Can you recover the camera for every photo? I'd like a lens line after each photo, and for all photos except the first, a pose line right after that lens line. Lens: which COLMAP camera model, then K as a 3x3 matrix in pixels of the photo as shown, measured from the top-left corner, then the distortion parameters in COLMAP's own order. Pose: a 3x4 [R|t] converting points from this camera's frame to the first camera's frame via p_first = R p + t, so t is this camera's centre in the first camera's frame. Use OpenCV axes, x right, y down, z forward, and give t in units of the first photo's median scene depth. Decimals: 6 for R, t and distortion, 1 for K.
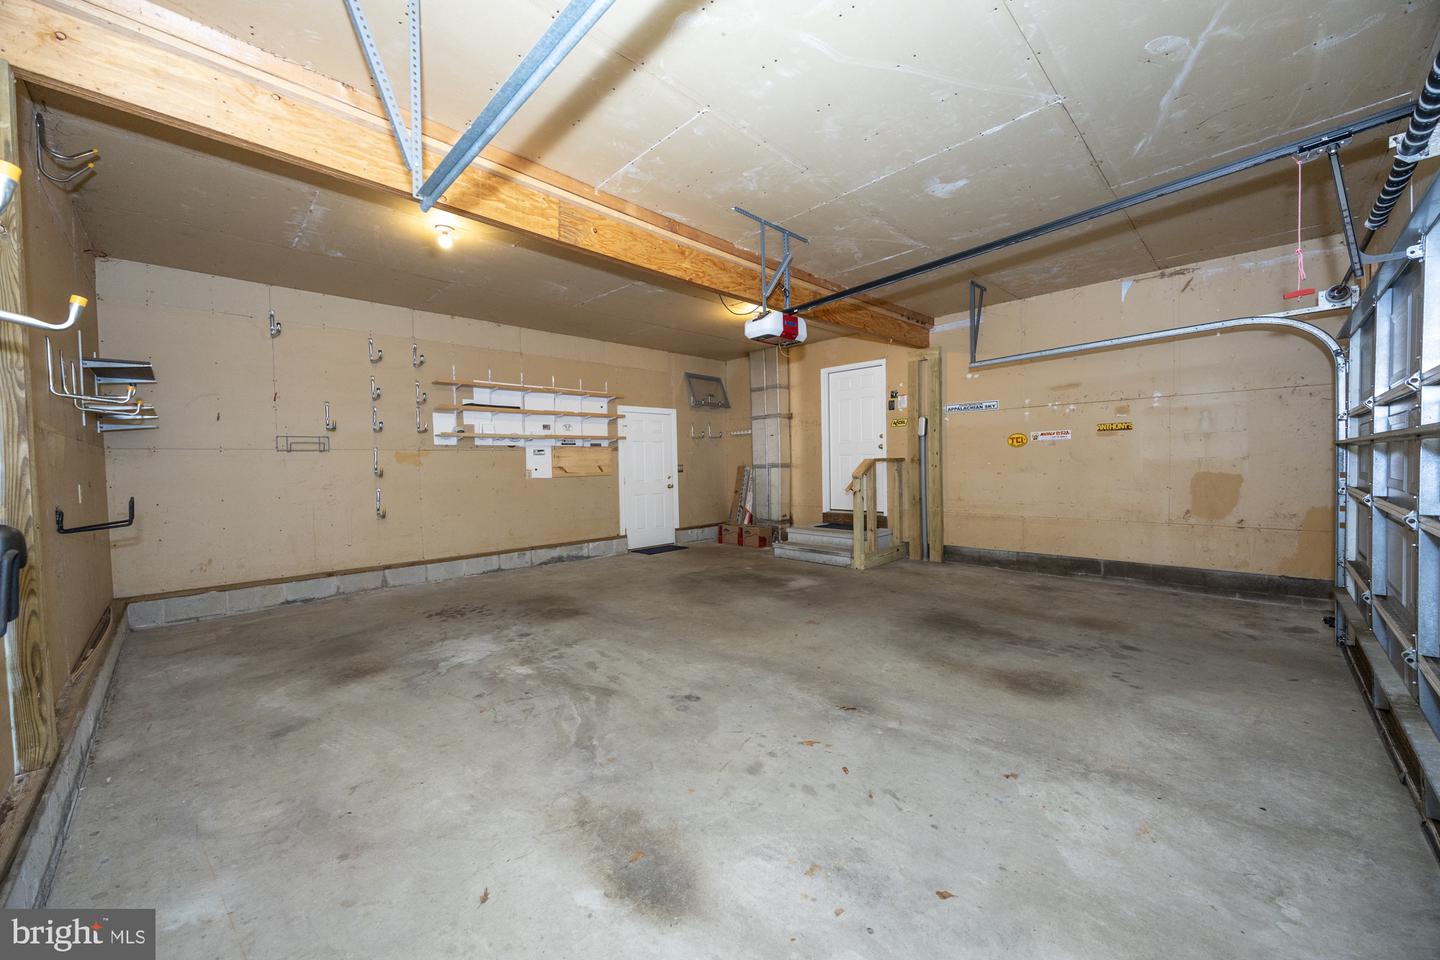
lens RADIAL K [[543.5, 0, 716.0], [0, 543.5, 480.4], [0, 0, 1]] dist [-0.002528, -0.000350]
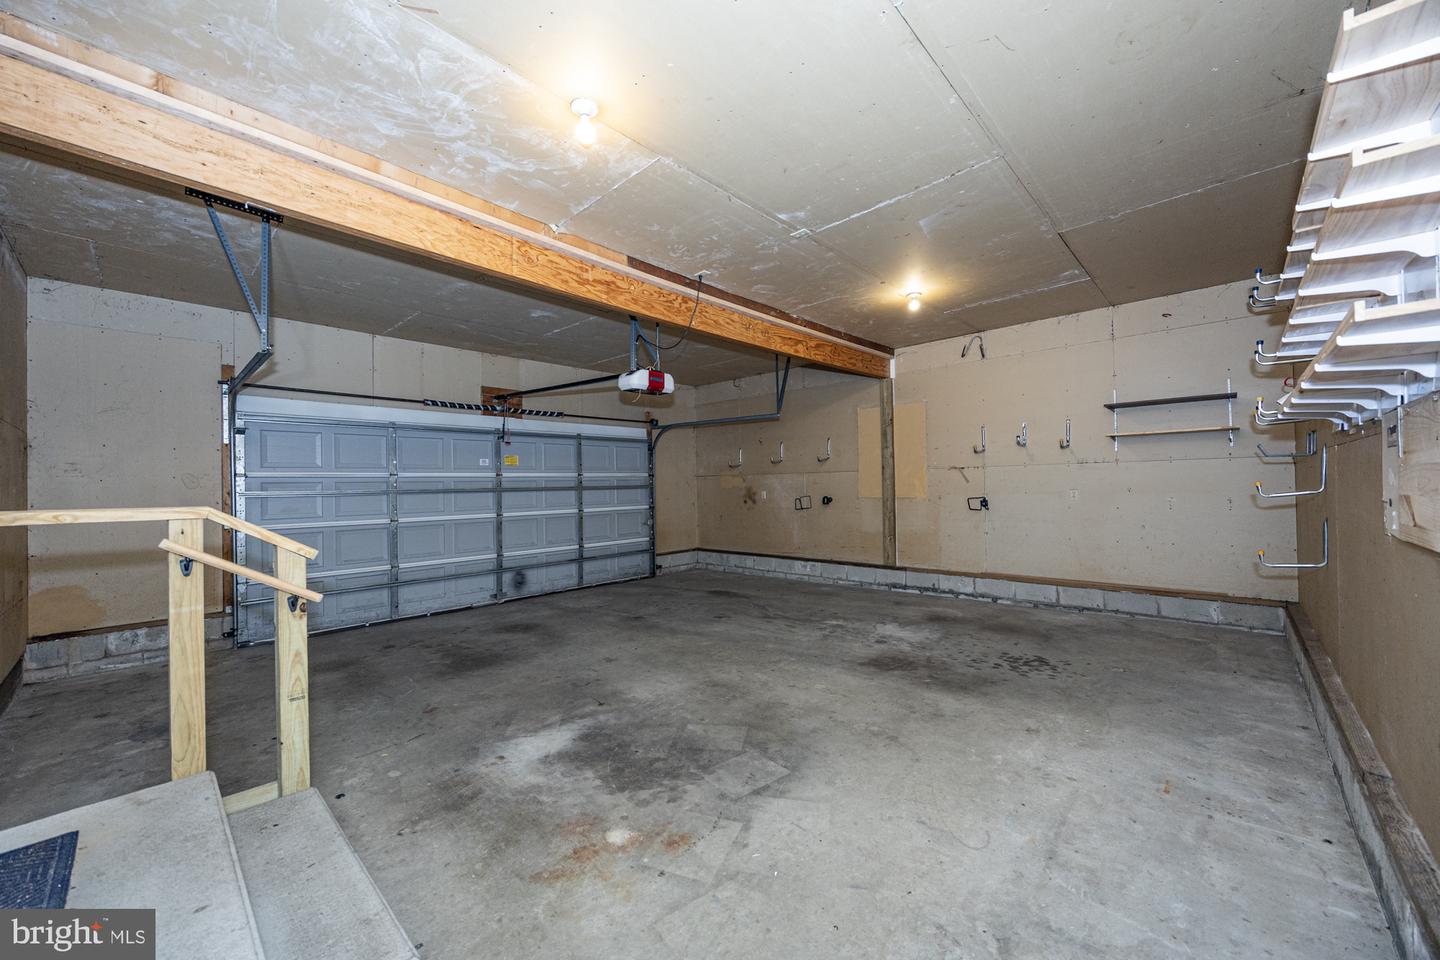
lens RADIAL K [[543.5, 0, 716.0], [0, 543.5, 480.4], [0, 0, 1]] dist [-0.002528, -0.000350]
pose [[-0.998636, 0.036664, -0.037183, 0.013964], [0.035761, 0.999056, 0.024663, -0.090209], [0.038052, 0.023300, -0.999004, 2.245345]]
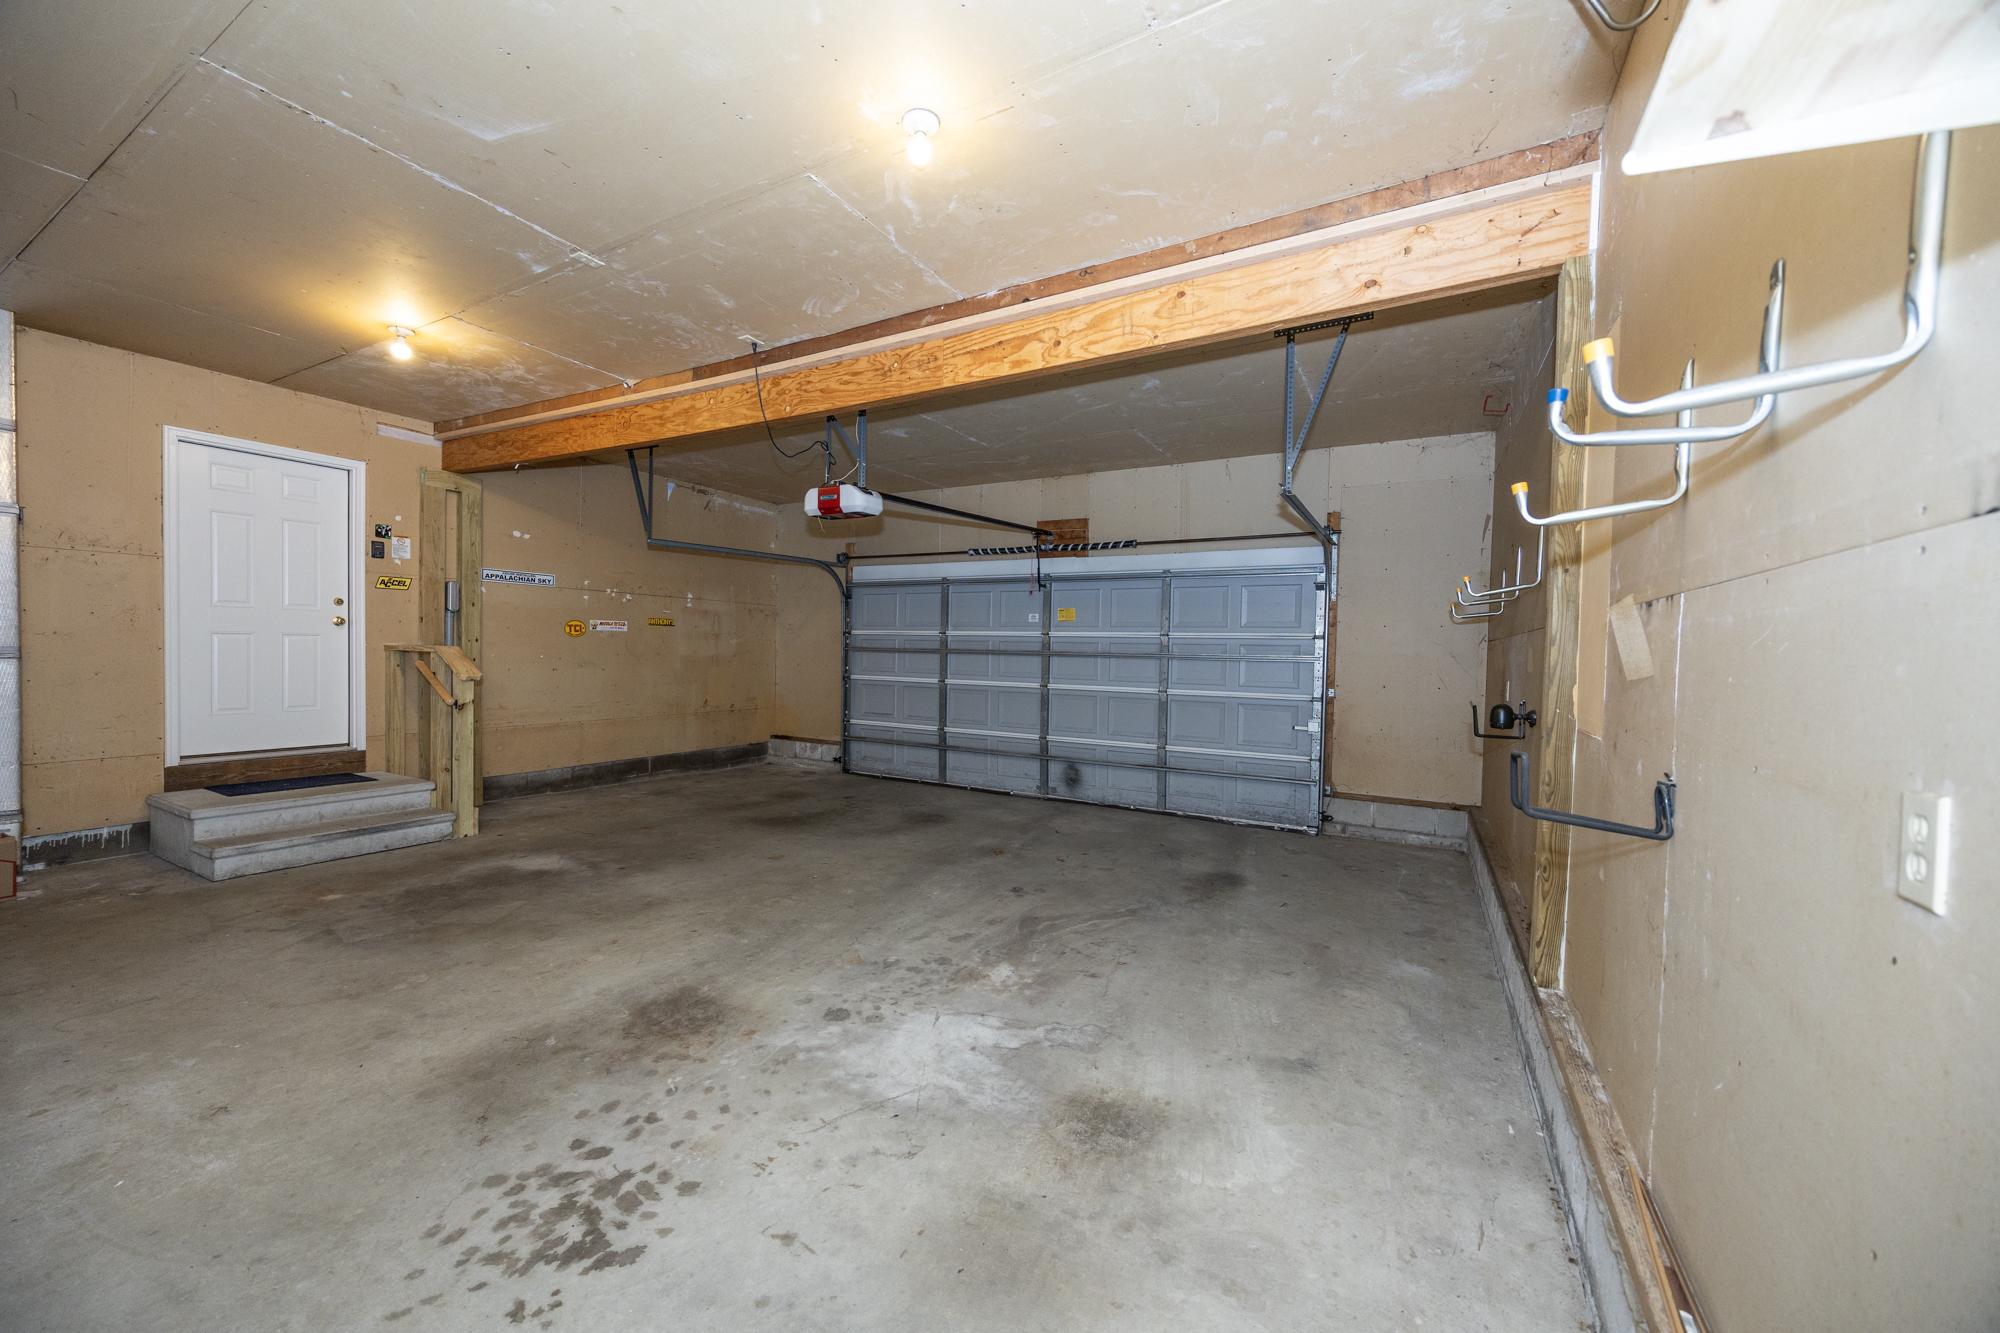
lens RADIAL K [[754.9, 0, 994.5], [0, 754.9, 667.0], [0, 0, 1]] dist [-0.002528, -0.000350]
pose [[-0.275039, -0.007557, 0.961403, -1.111316], [0.014559, 0.999822, 0.012024, -0.032635], [-0.961323, 0.017304, -0.274880, 1.124190]]
